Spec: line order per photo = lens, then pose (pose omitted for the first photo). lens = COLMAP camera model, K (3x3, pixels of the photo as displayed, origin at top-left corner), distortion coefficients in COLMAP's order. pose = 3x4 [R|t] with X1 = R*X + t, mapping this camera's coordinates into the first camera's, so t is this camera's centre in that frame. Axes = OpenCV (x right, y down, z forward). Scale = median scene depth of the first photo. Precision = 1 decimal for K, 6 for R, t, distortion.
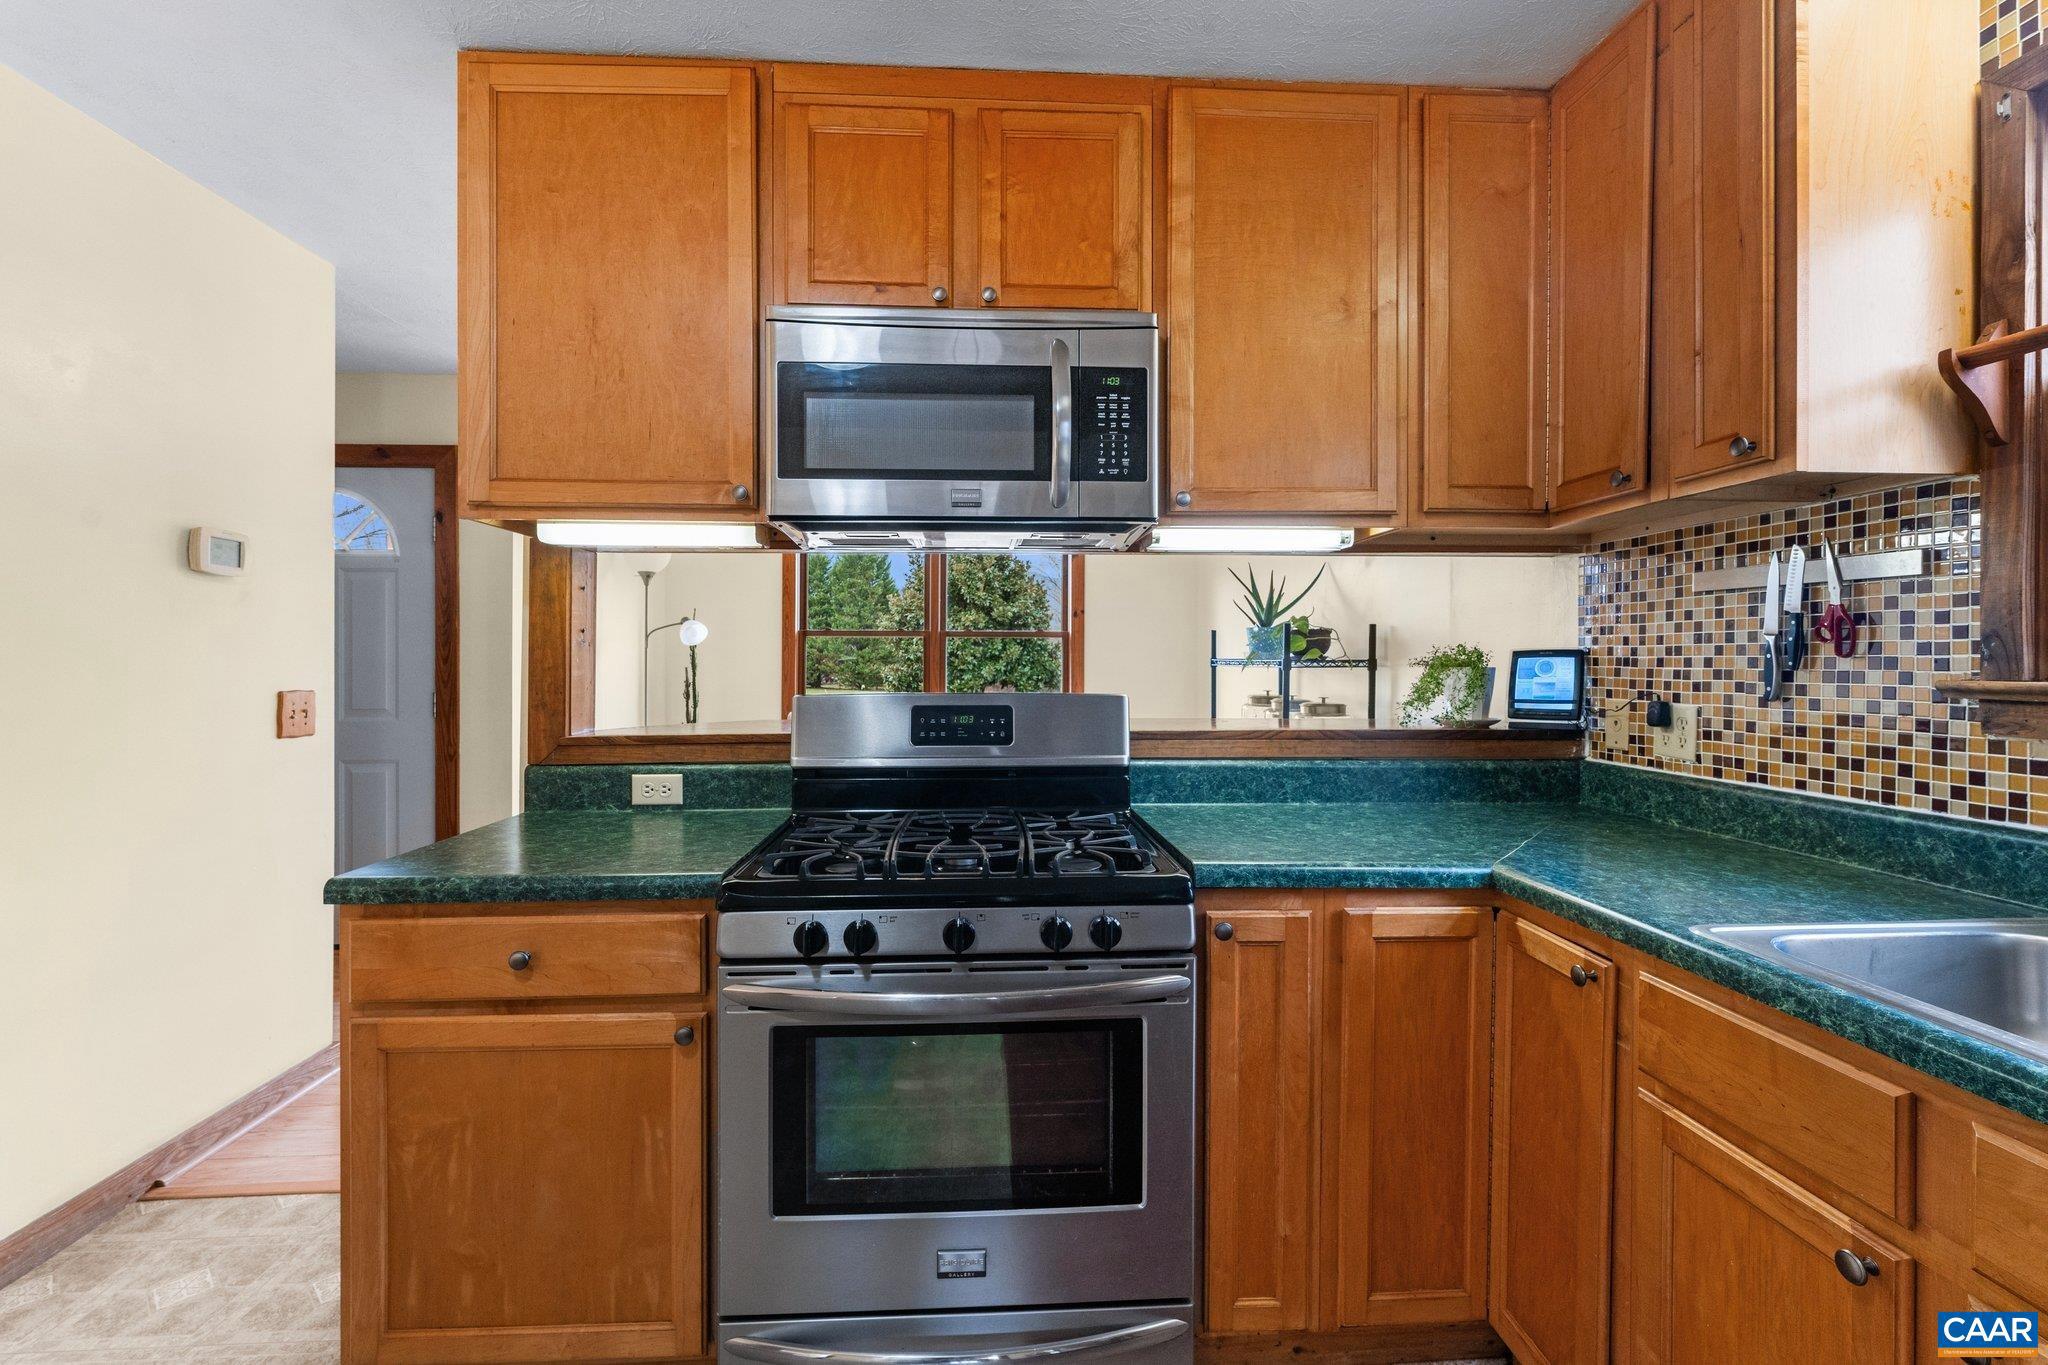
lens RADIAL K [[857.1, 0, 1016.2], [0, 857.1, 661.4], [0, 0, 1]] dist [-0.004552, 0.000295]
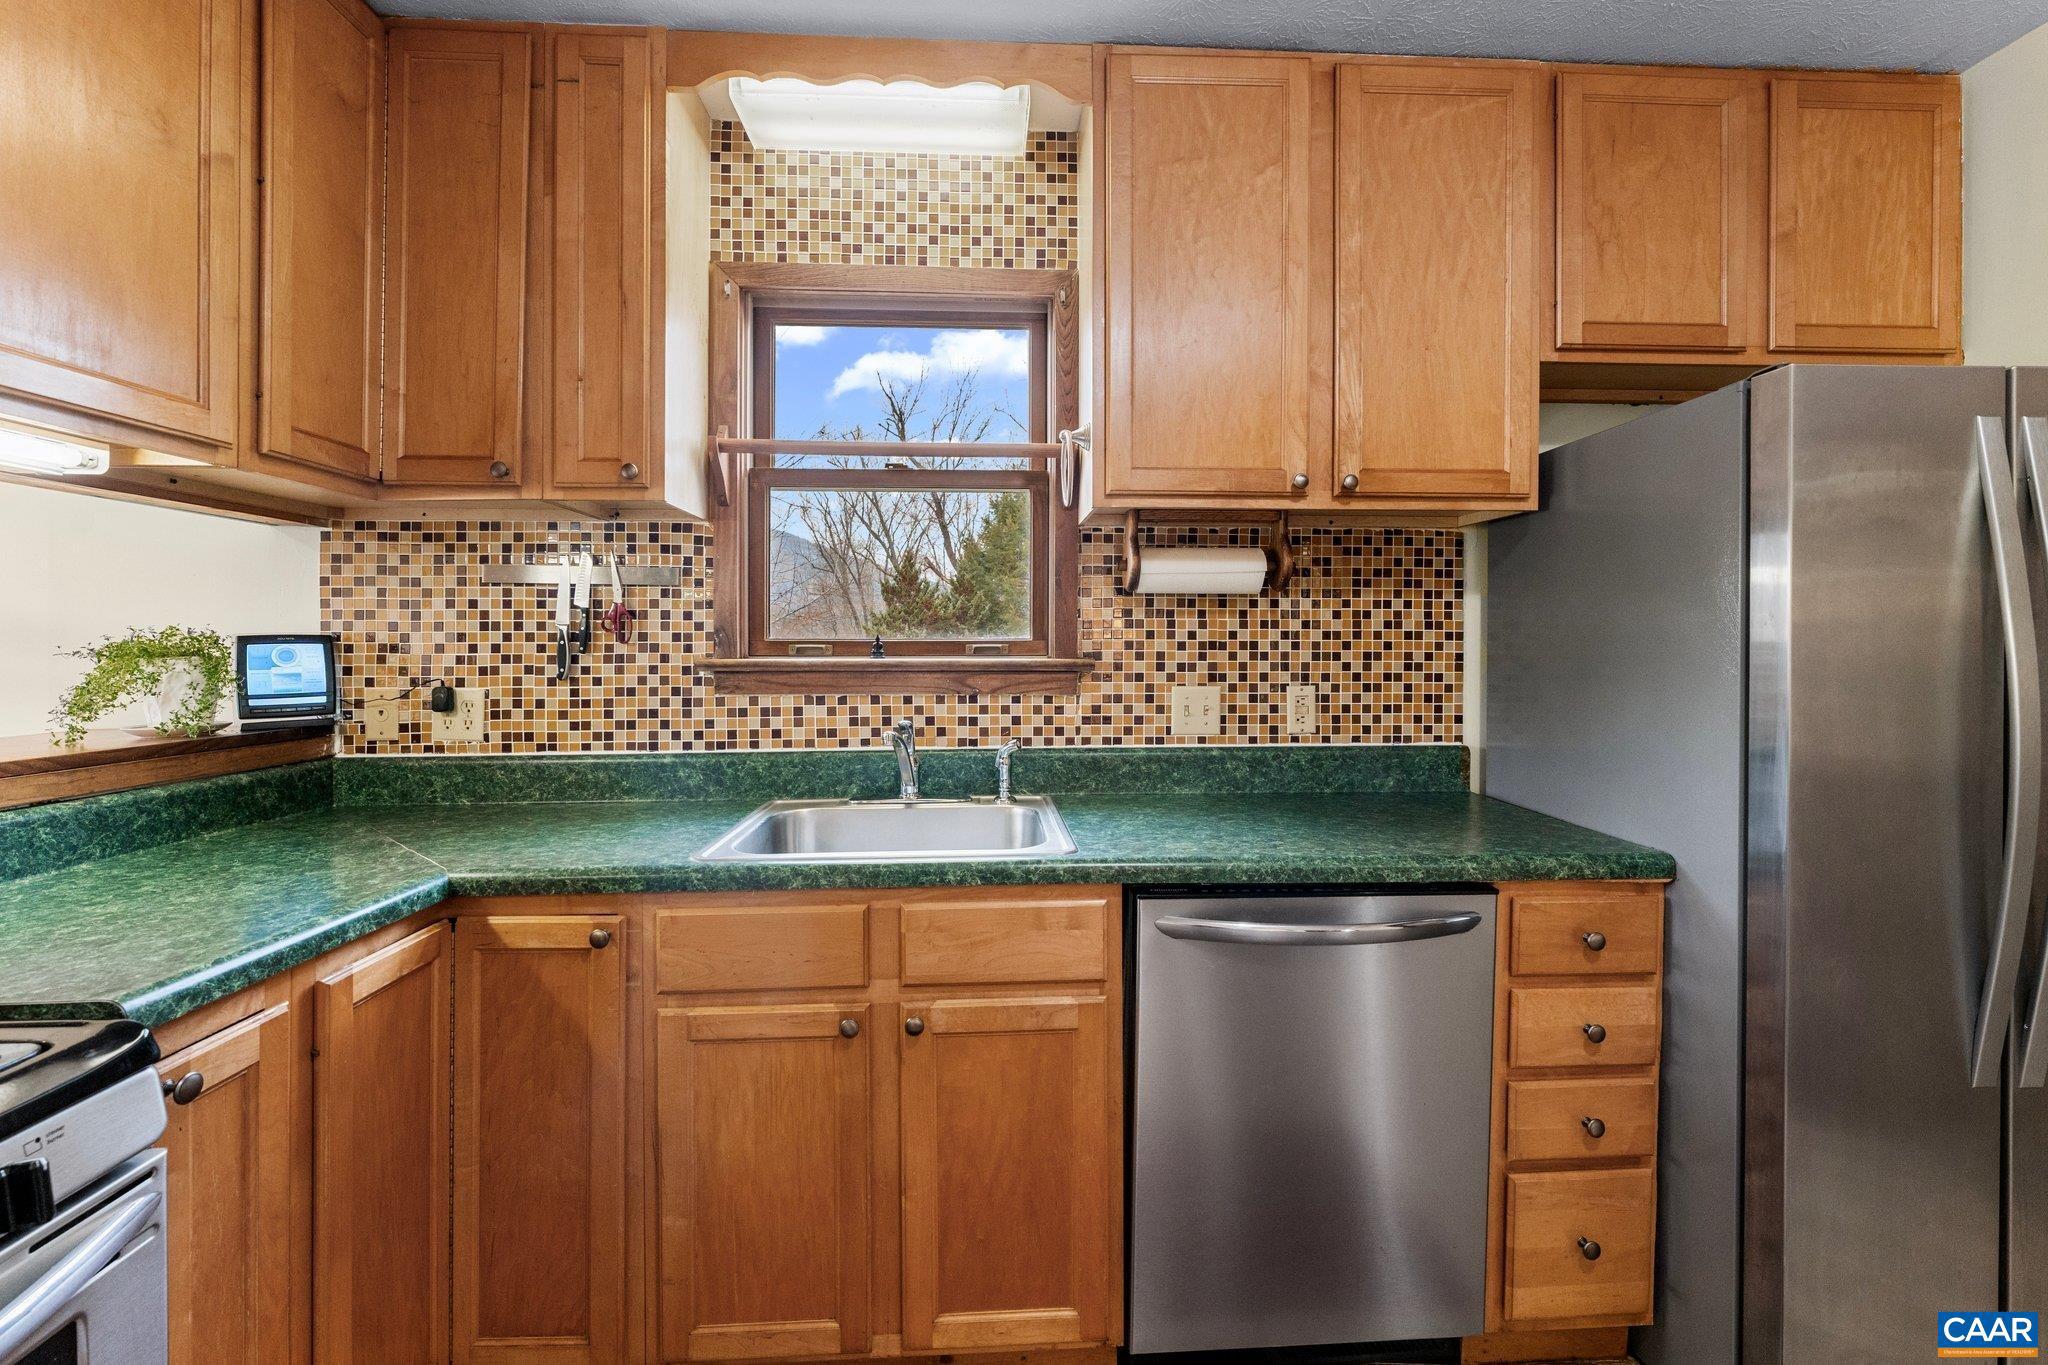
lens RADIAL K [[870.5, 0, 1028.4], [0, 870.5, 649.0], [0, 0, 1]] dist [-0.004647, 0.000208]
pose [[0.004067, -0.003691, 0.999985, -0.304283], [0.005502, 0.999978, 0.003669, 0.001834], [-0.999977, 0.005487, 0.004088, 0.324706]]
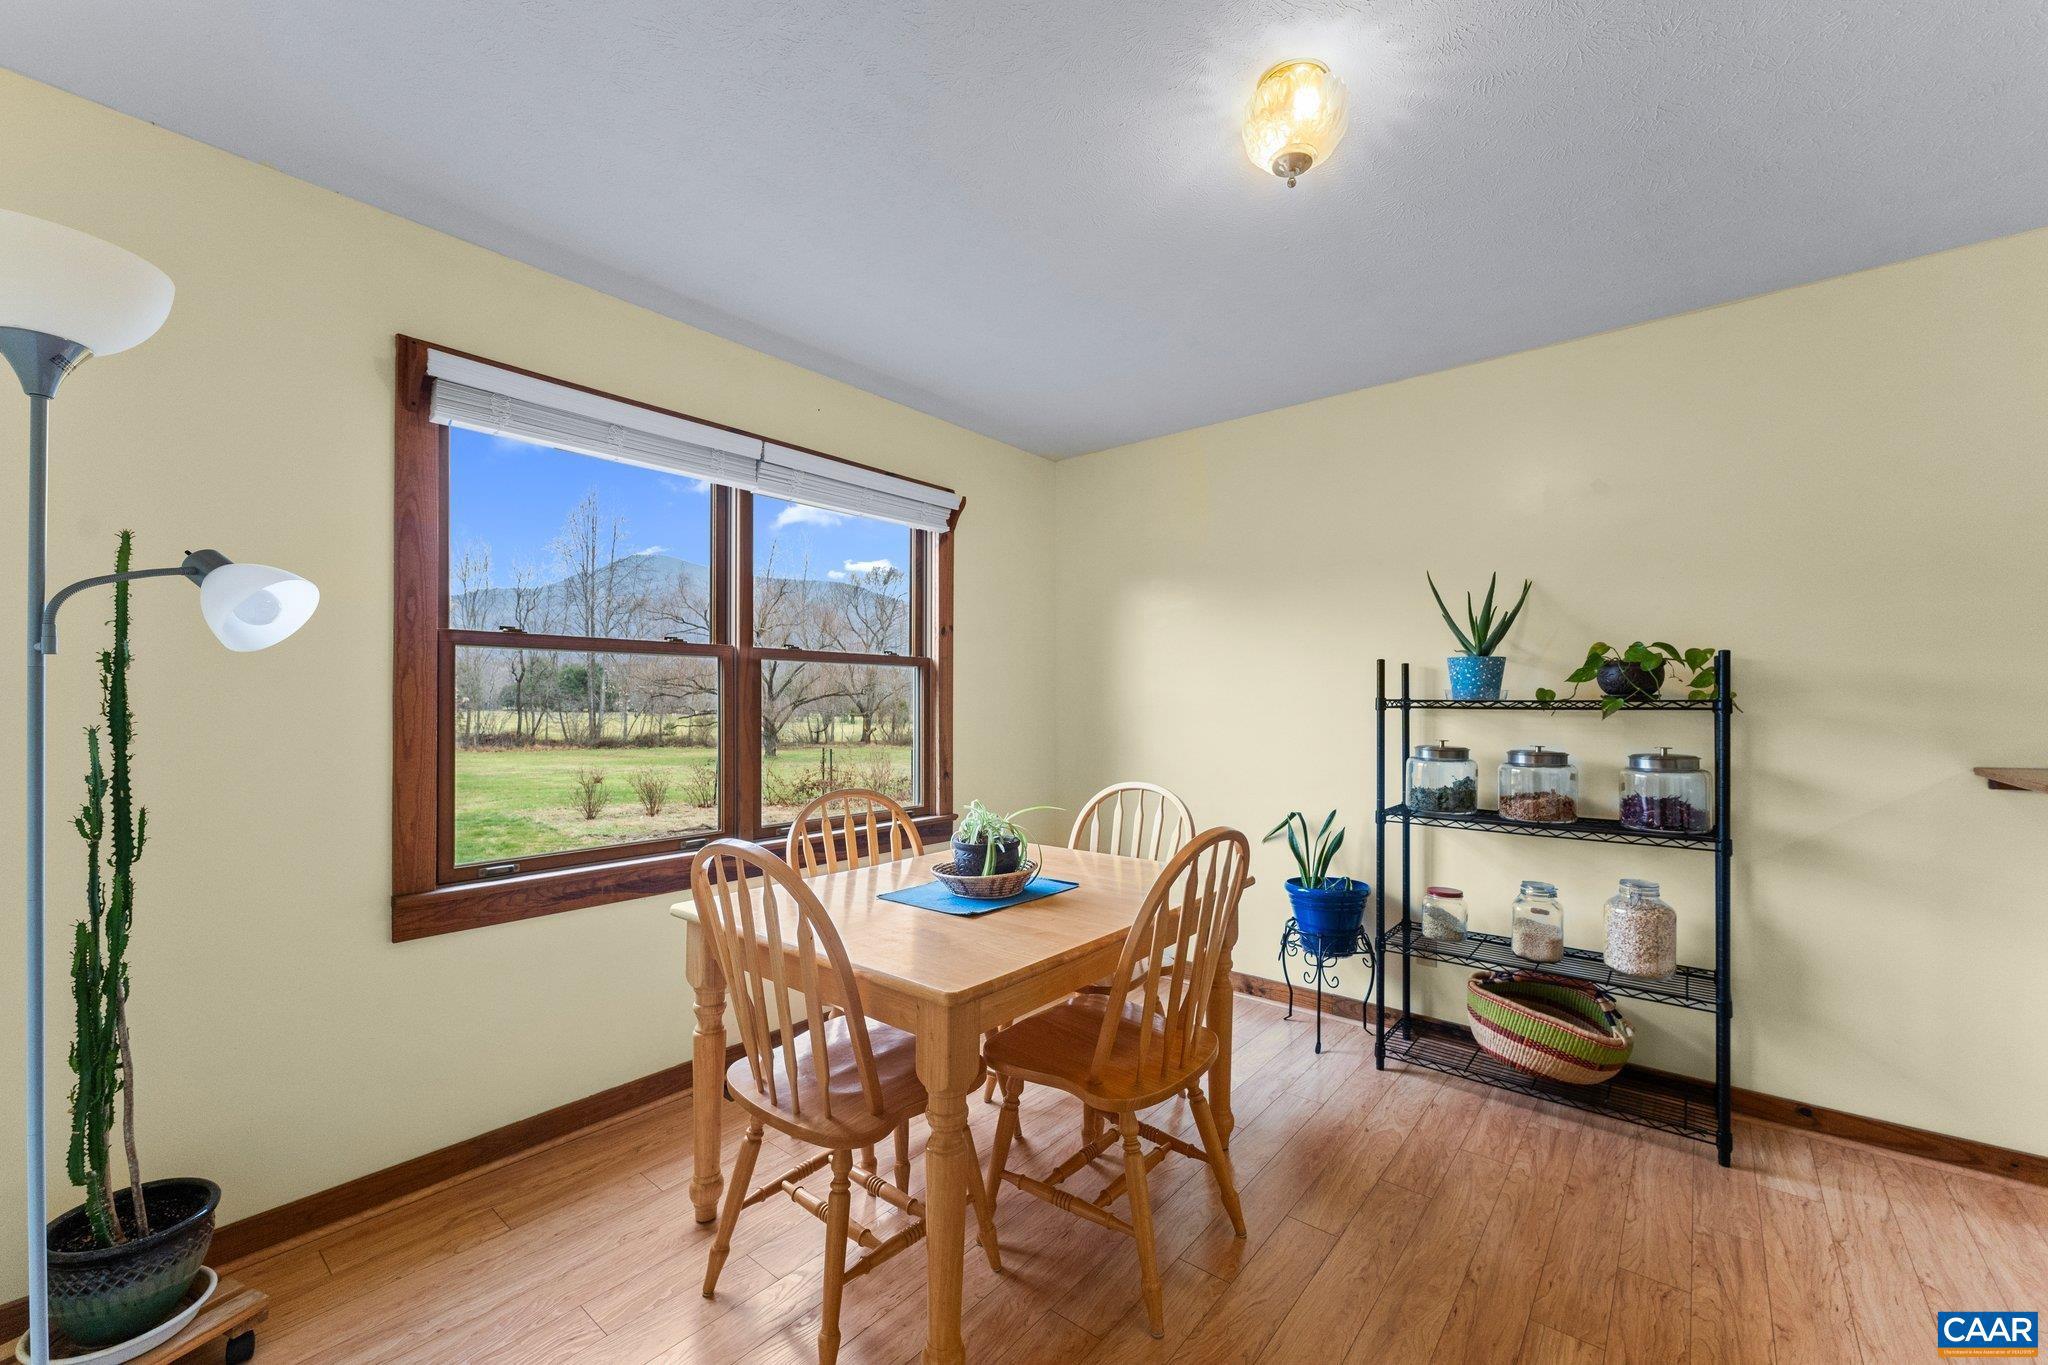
lens RADIAL K [[821.1, 0, 1015.4], [0, 821.1, 697.3], [0, 0, 1]] dist [0.005776, 0.000170]
pose [[0.682152, 0.002419, 0.731207, -1.143443], [0.004260, 0.999964, -0.007283, -0.001841], [-0.731198, 0.008083, 0.682117, 1.755563]]
